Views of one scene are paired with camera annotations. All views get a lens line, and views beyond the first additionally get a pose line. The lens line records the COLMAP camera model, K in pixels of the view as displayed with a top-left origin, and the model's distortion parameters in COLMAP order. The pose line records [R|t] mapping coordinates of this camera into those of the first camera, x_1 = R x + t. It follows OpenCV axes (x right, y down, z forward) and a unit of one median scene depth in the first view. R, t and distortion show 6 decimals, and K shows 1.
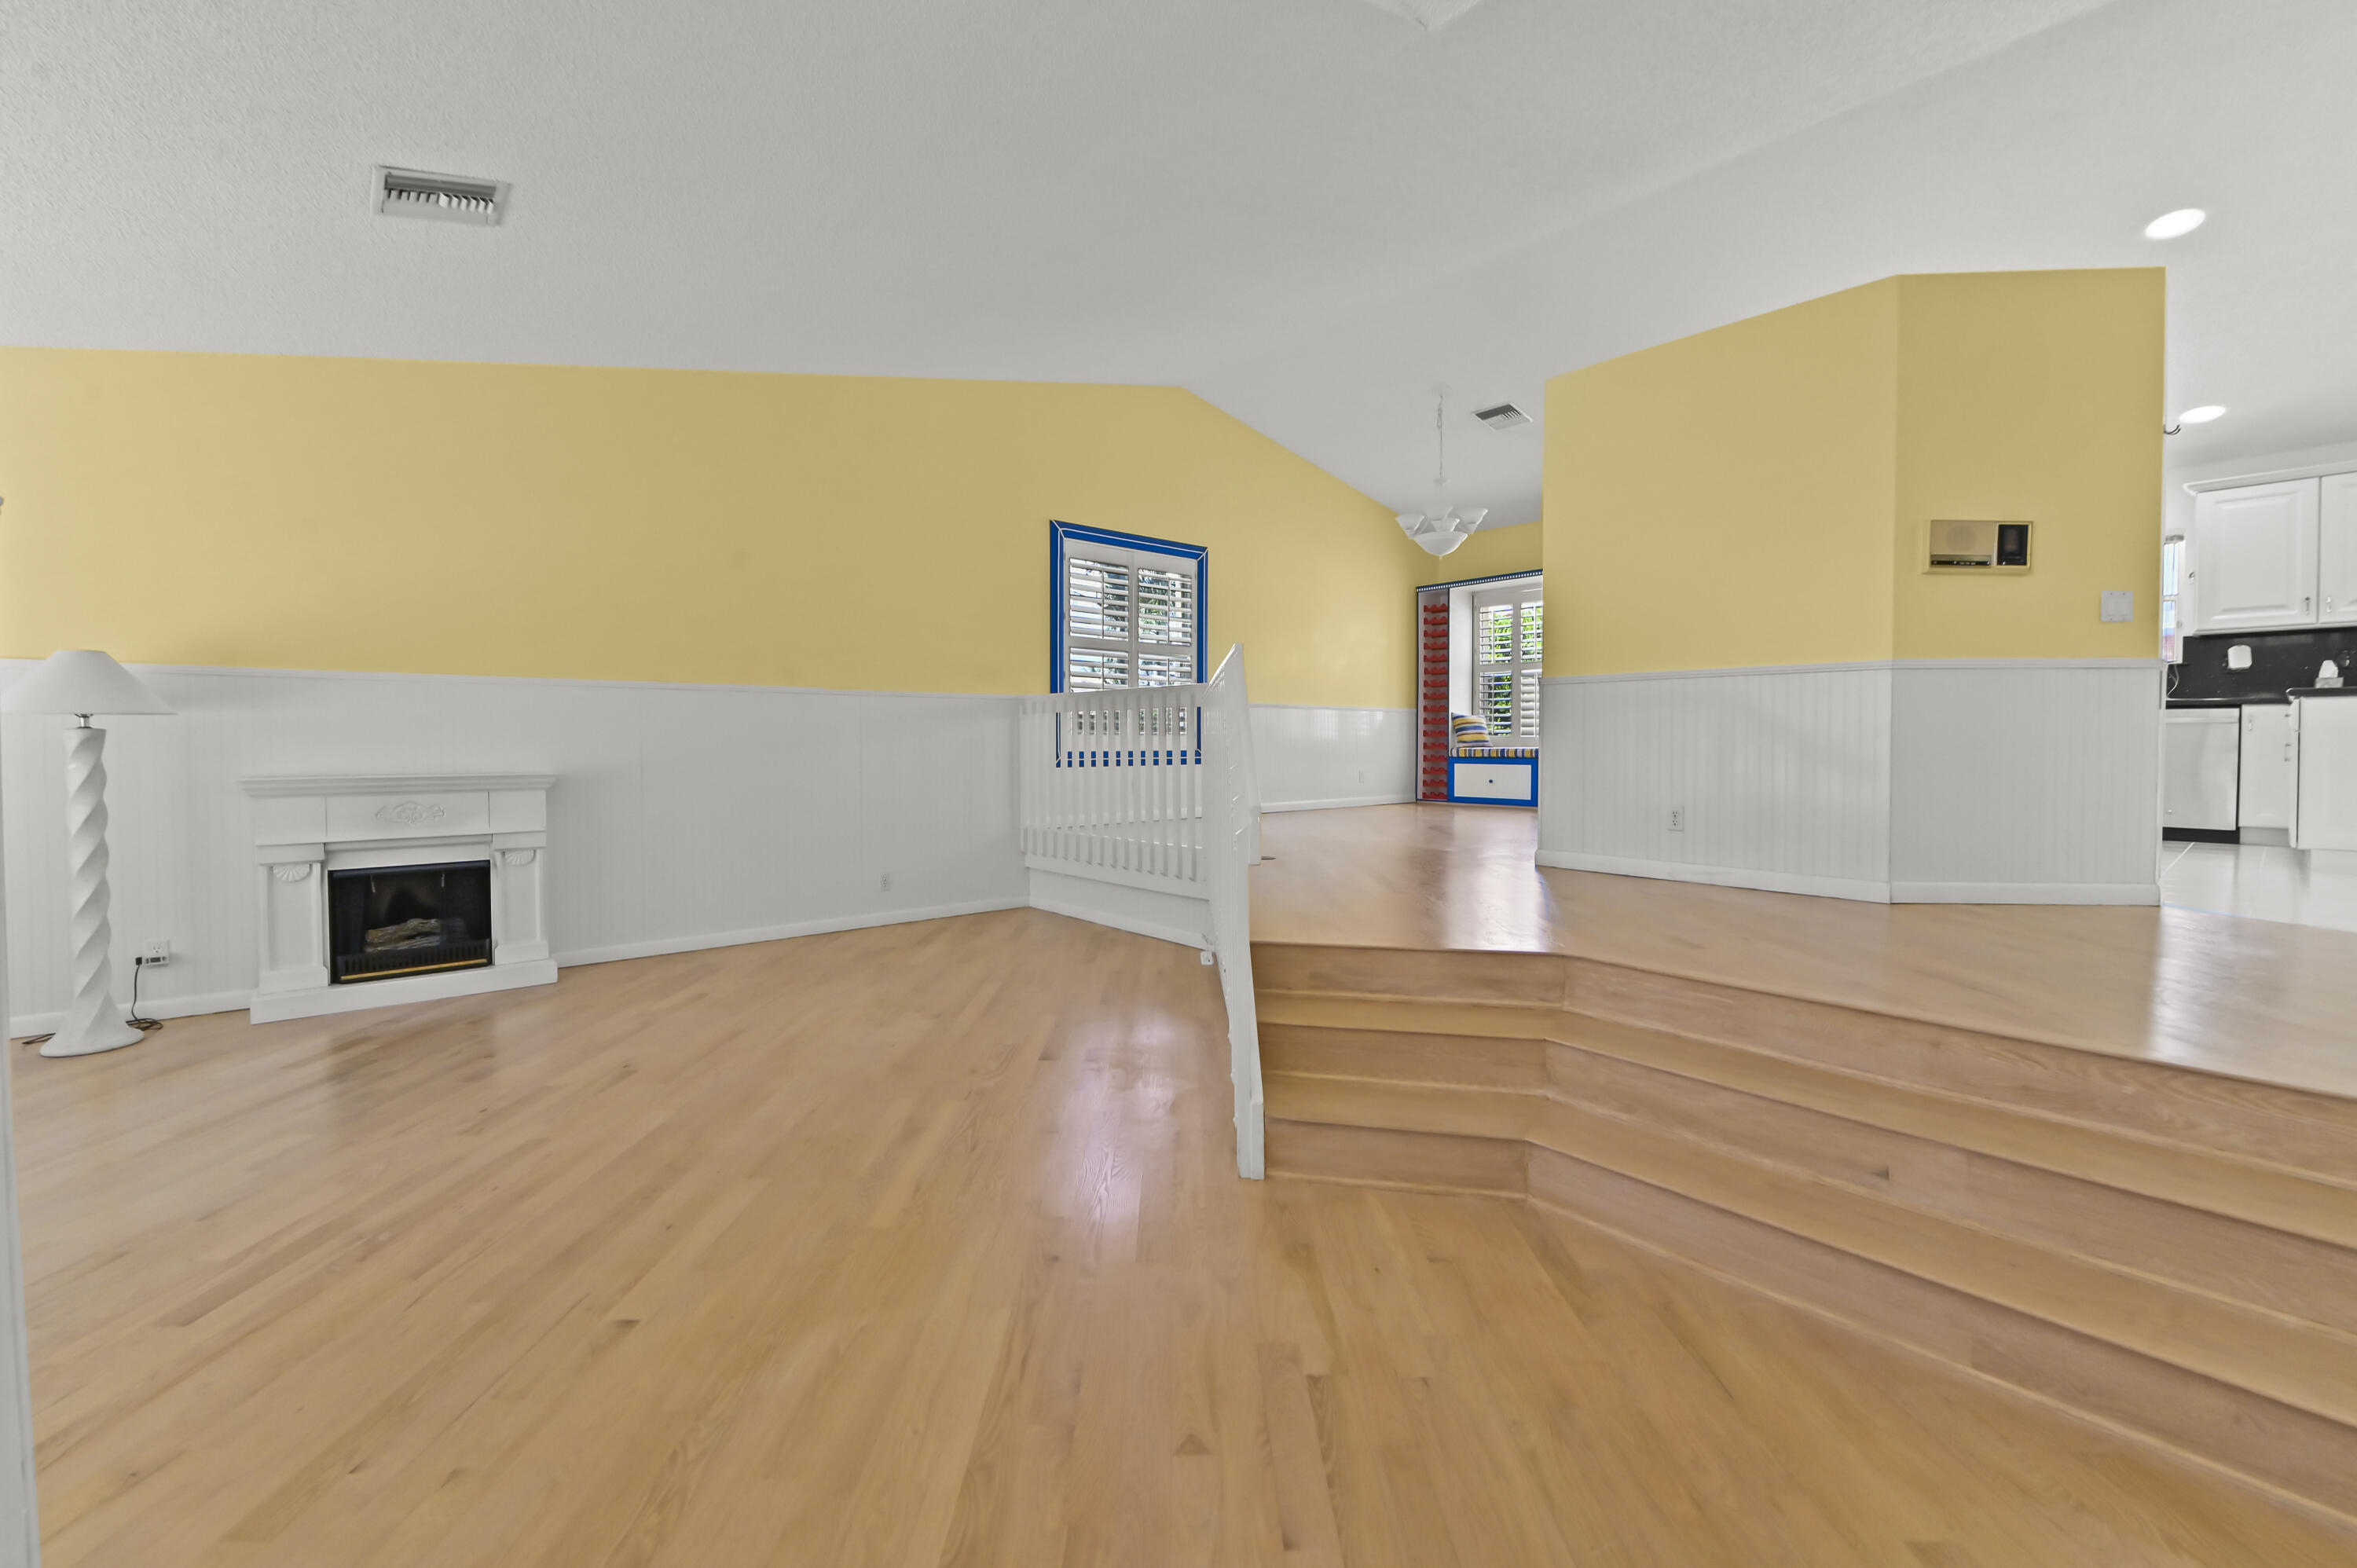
lens RADIAL K [[949.4, 0, 1157.8], [0, 949.4, 754.0], [0, 0, 1]] dist [-0.009723, -0.000107]
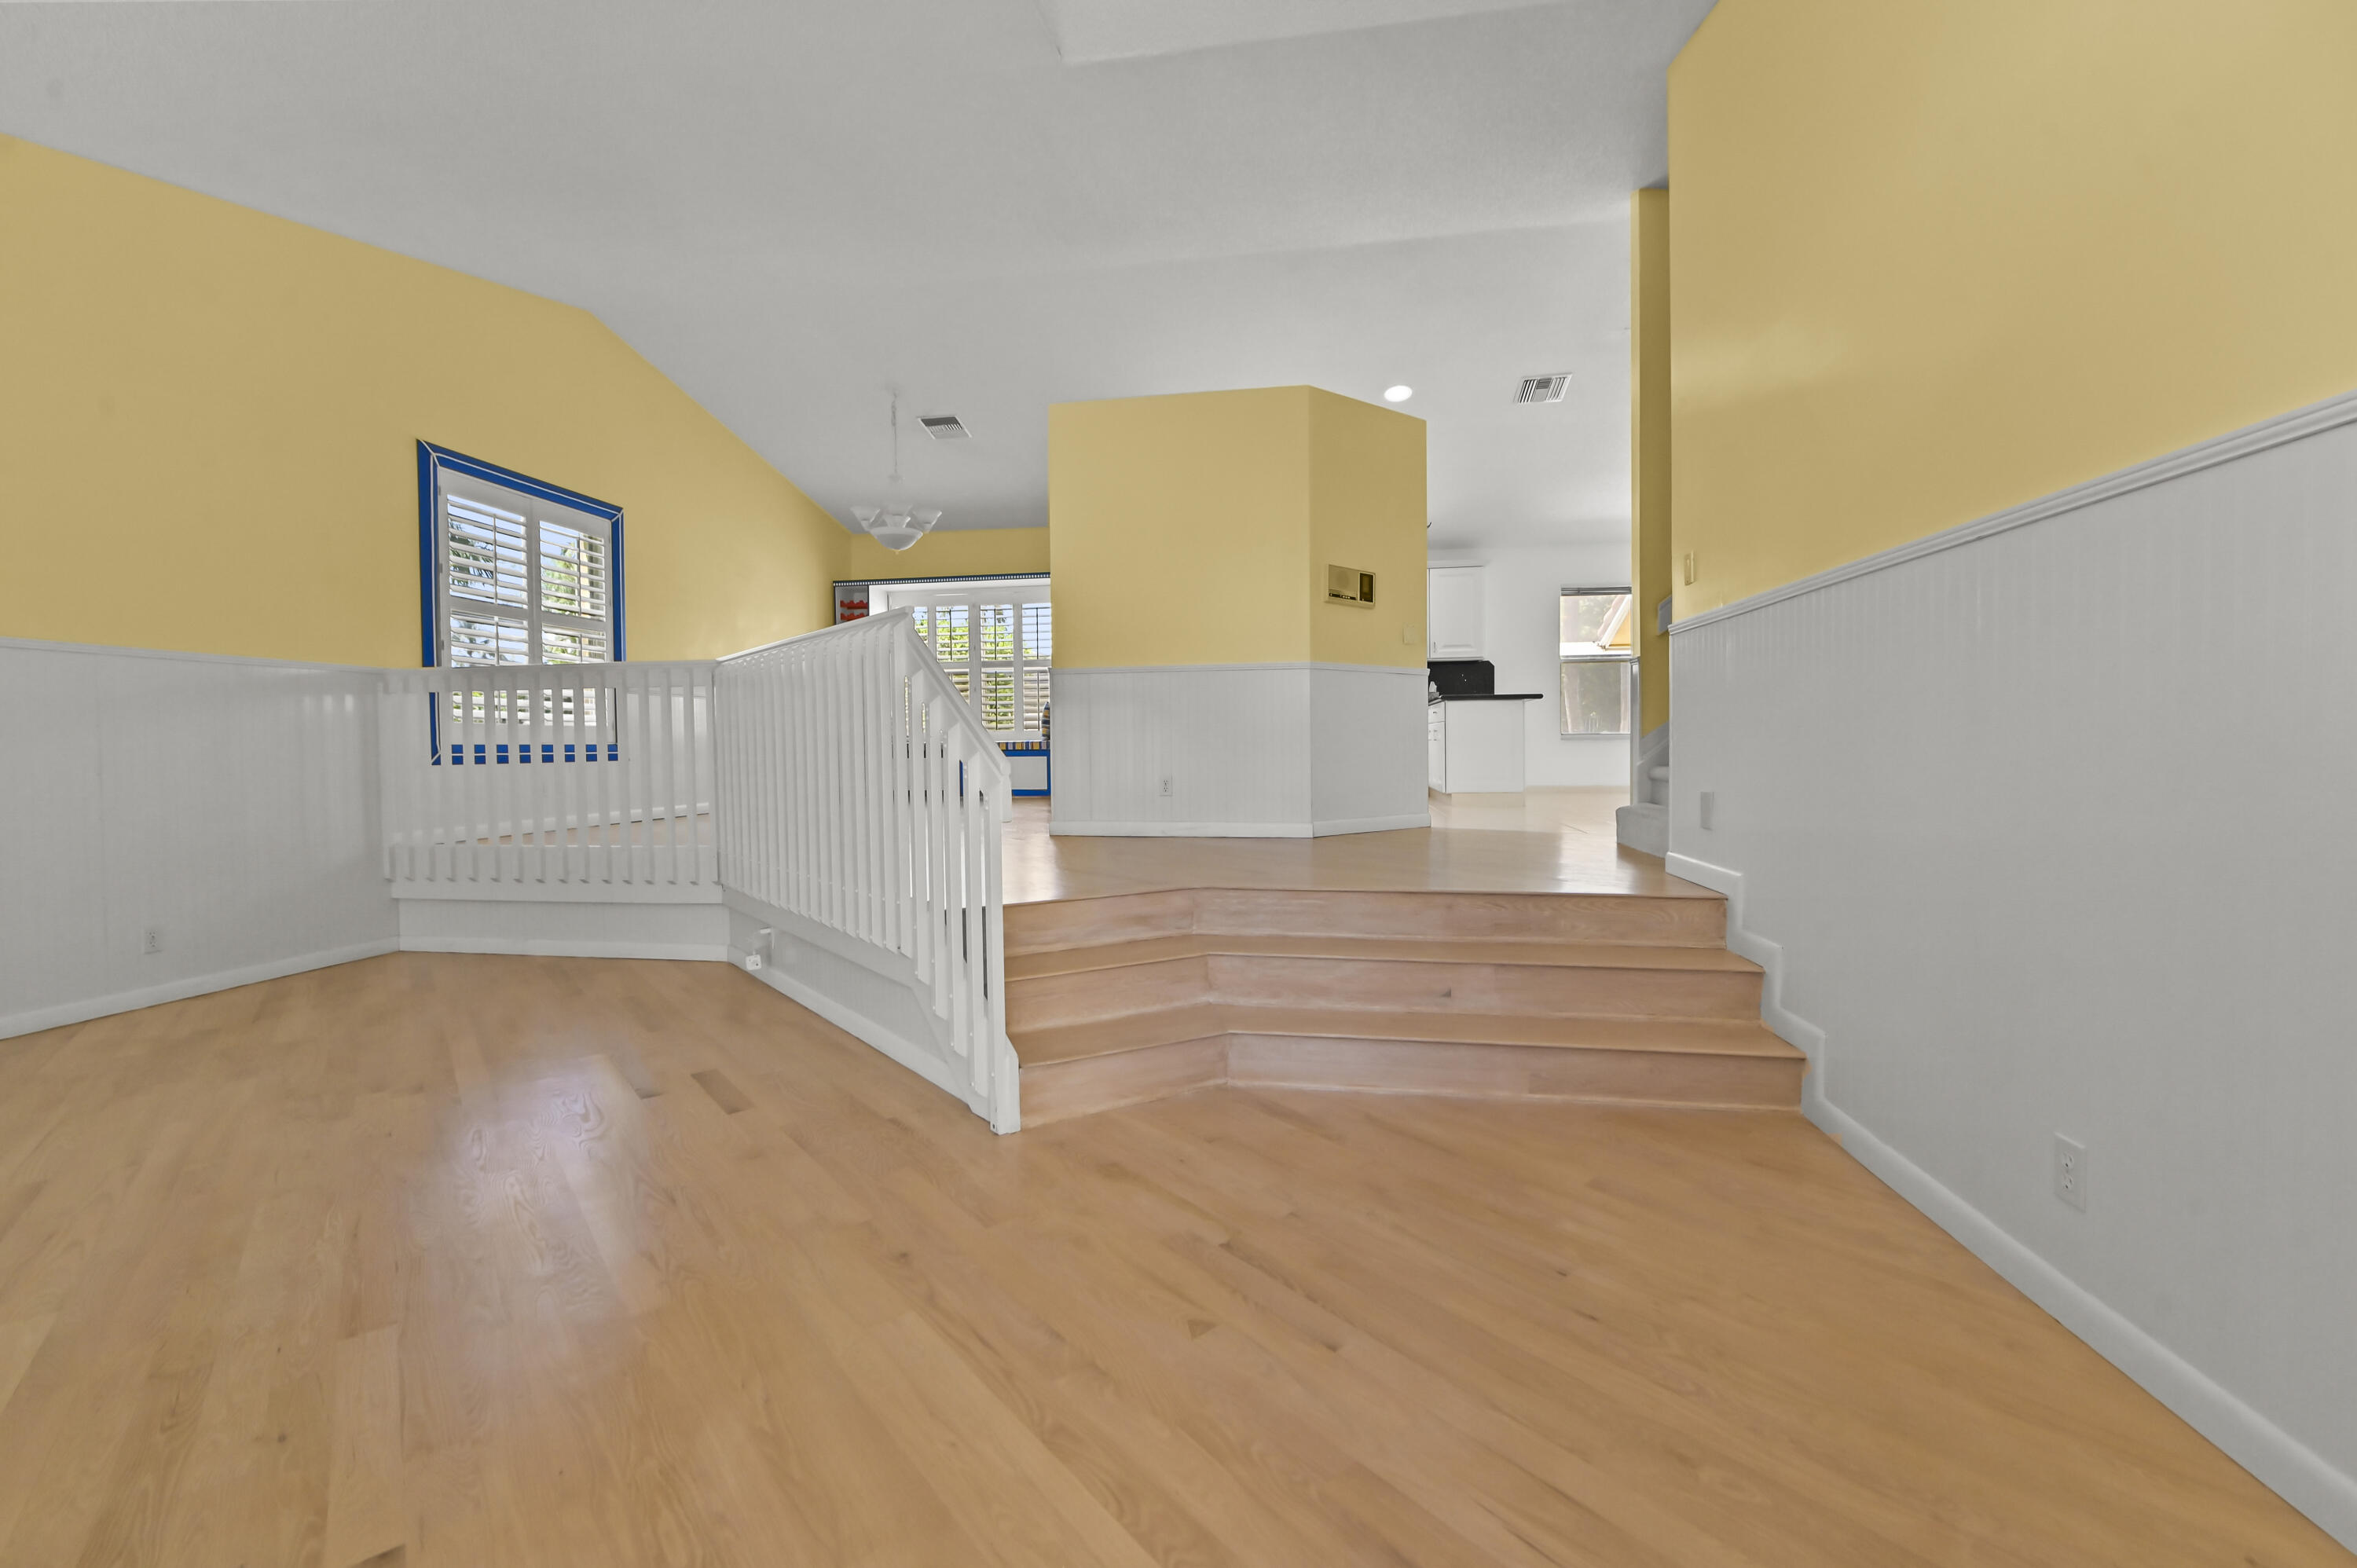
lens RADIAL K [[949.4, 0, 1157.8], [0, 949.4, 754.0], [0, 0, 1]] dist [-0.009723, -0.000107]
pose [[0.760078, -0.011616, 0.649728, -0.295648], [0.018383, 0.999824, -0.003630, 0.035685], [-0.649572, 0.014703, 0.760158, 0.086179]]
